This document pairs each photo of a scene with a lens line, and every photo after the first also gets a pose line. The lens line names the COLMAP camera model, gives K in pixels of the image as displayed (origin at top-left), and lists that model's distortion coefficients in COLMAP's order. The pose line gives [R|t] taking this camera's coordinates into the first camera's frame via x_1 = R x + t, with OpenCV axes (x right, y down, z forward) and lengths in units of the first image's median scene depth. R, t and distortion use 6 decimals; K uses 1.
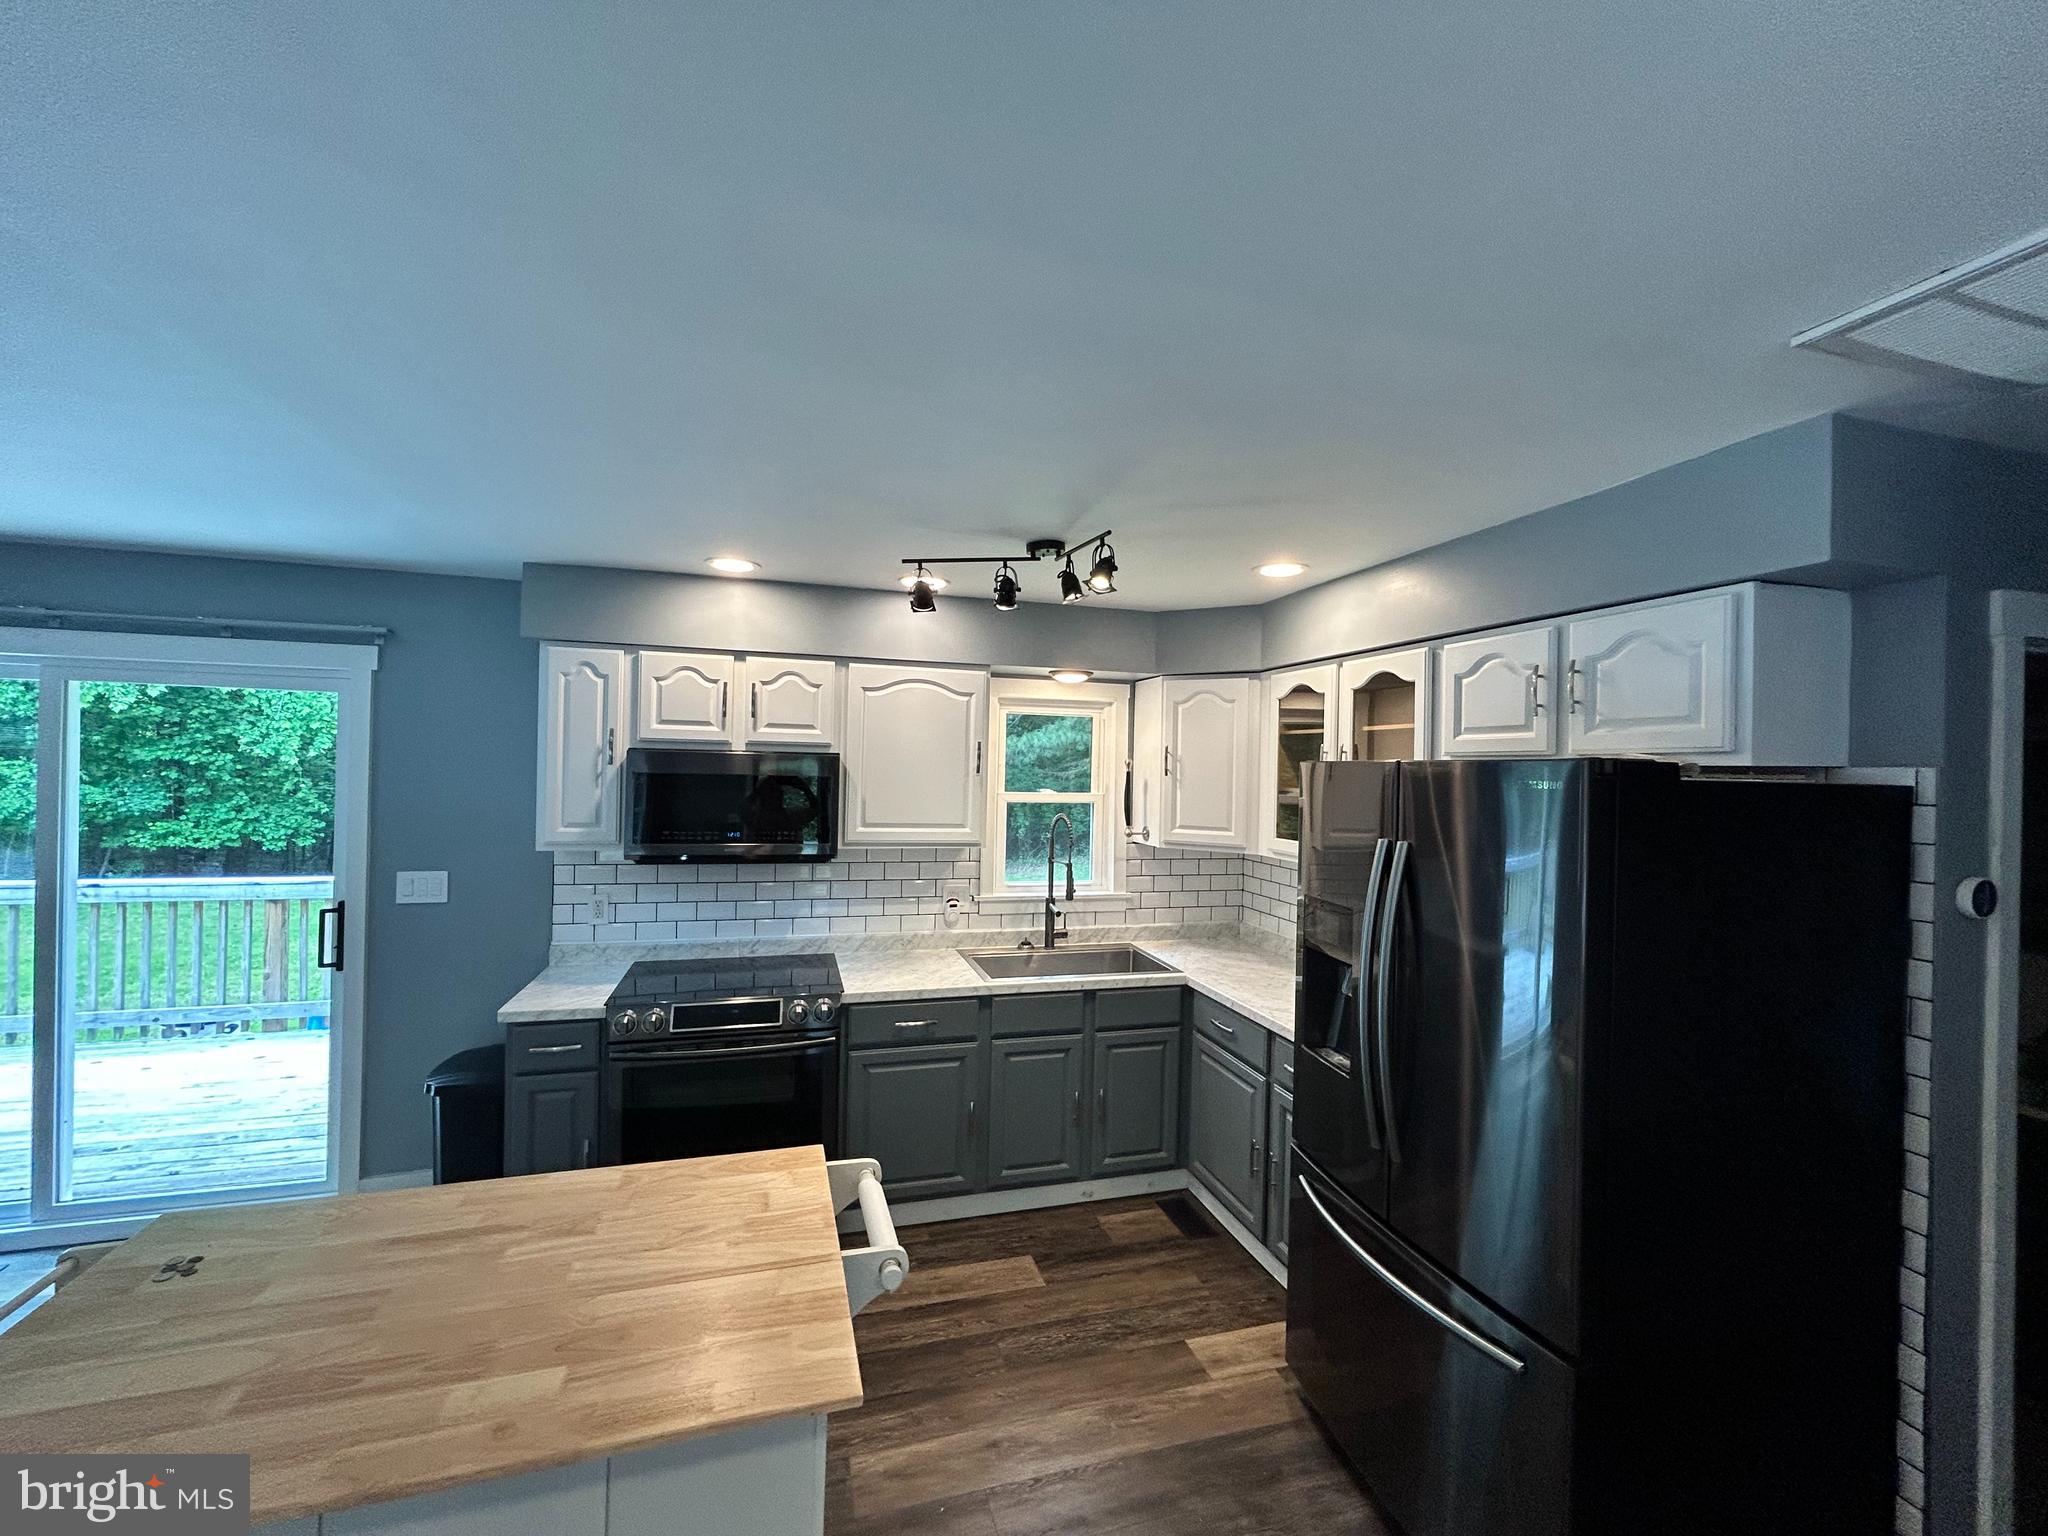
lens RADIAL K [[830.7, 0, 1019.6], [0, 830.7, 769.3], [0, 0, 1]] dist [0.000508, 0.000167]
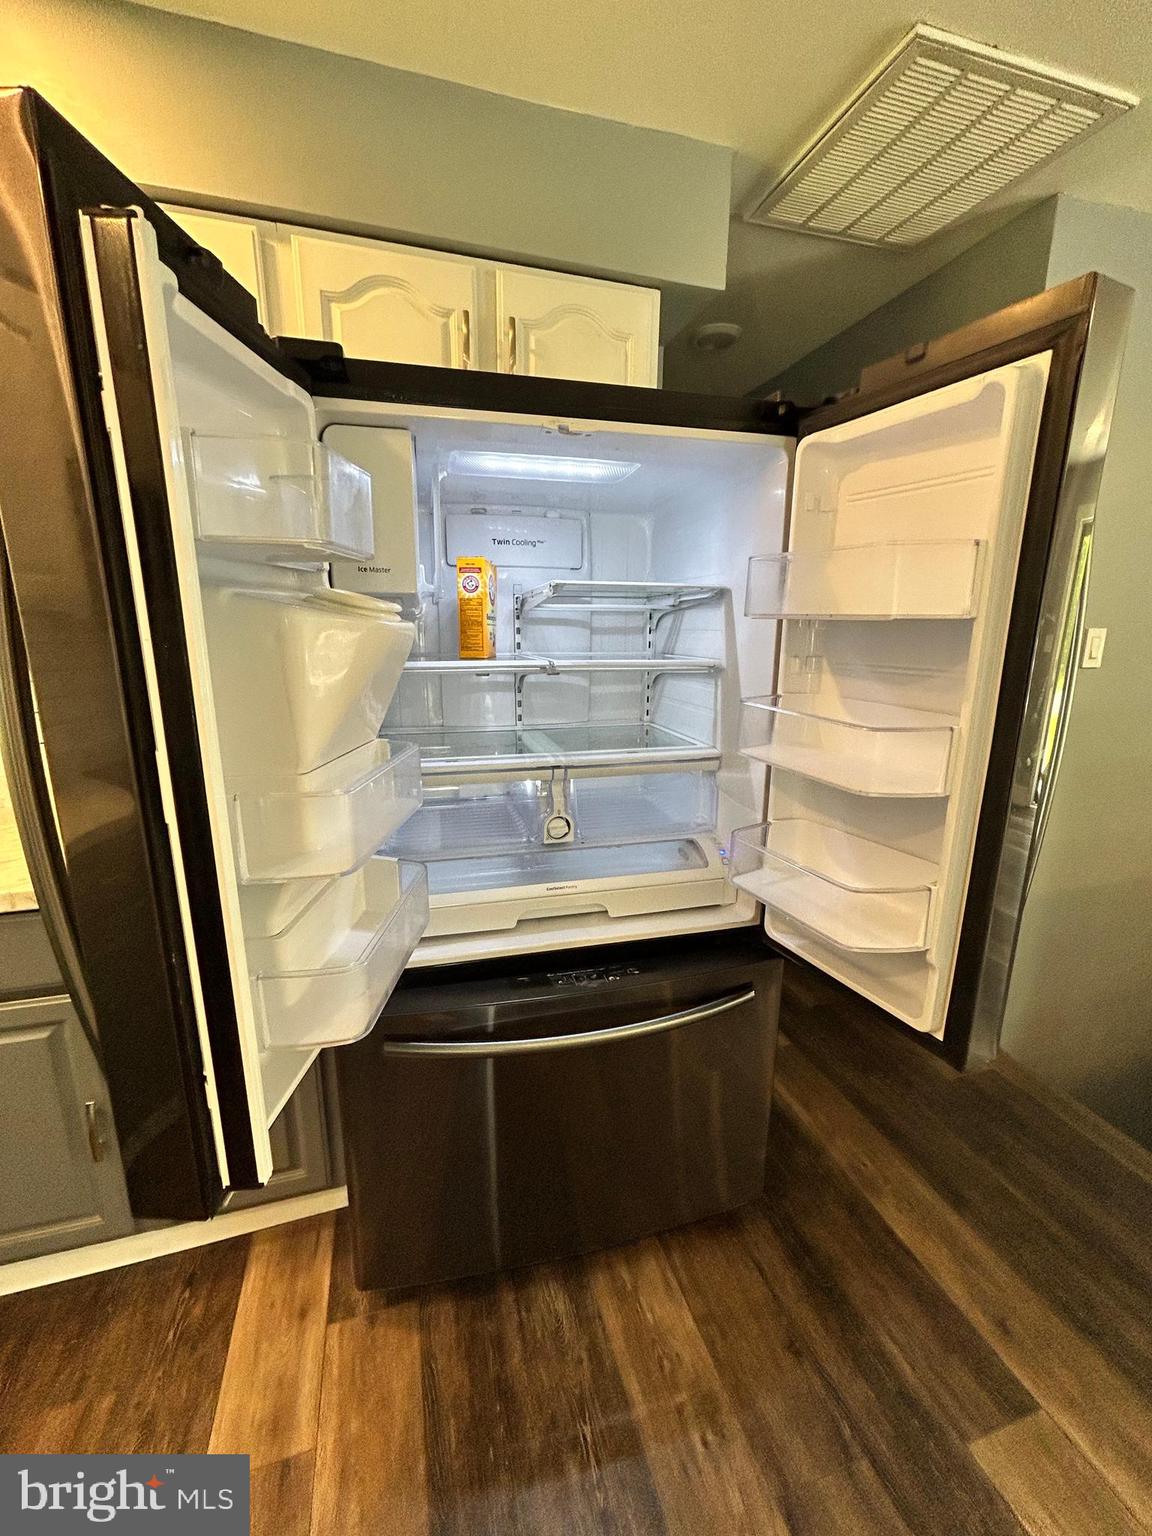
lens RADIAL K [[623.0, 0, 570.5], [0, 623.0, 765.0], [0, 0, 1]] dist [0.000508, 0.000167]
pose [[-0.002526, -0.239743, 0.970833, -0.062855], [-0.002536, 0.970835, 0.239737, 0.114093], [-0.999994, -0.001857, -0.003060, 0.614964]]
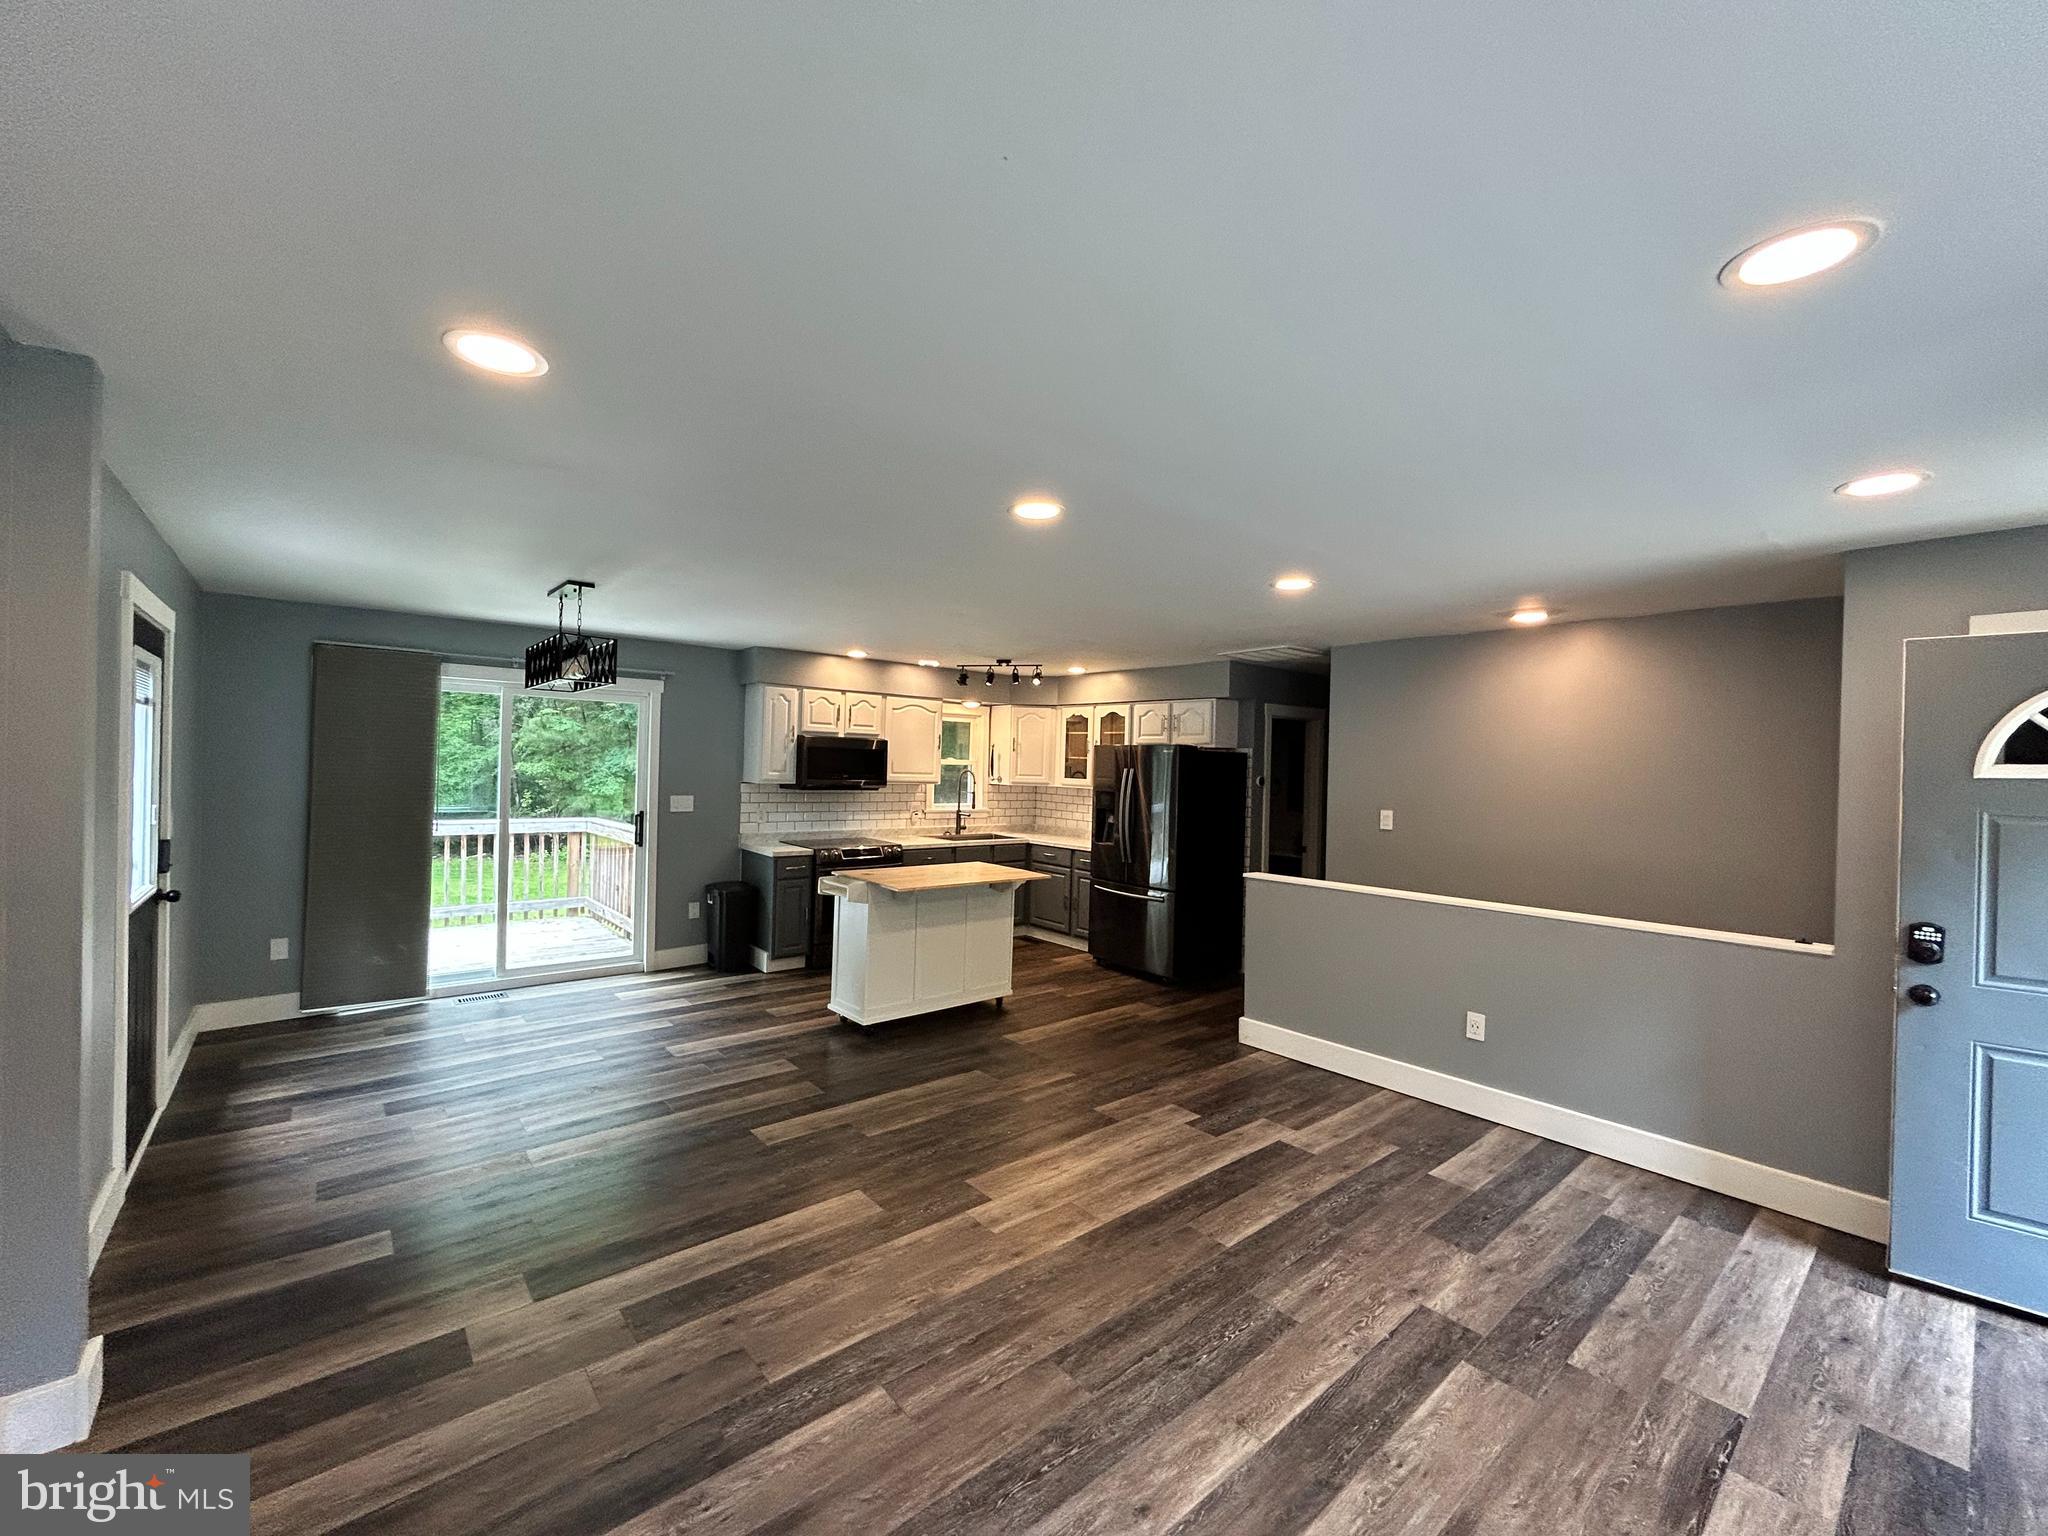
lens RADIAL K [[830.7, 0, 1019.6], [0, 830.7, 769.3], [0, 0, 1]] dist [0.000508, 0.000167]
pose [[0.913500, 0.000577, 0.406838, -0.795439], [-0.007712, 0.999844, 0.015899, 0.022764], [-0.406765, -0.017661, 0.913362, -1.134606]]
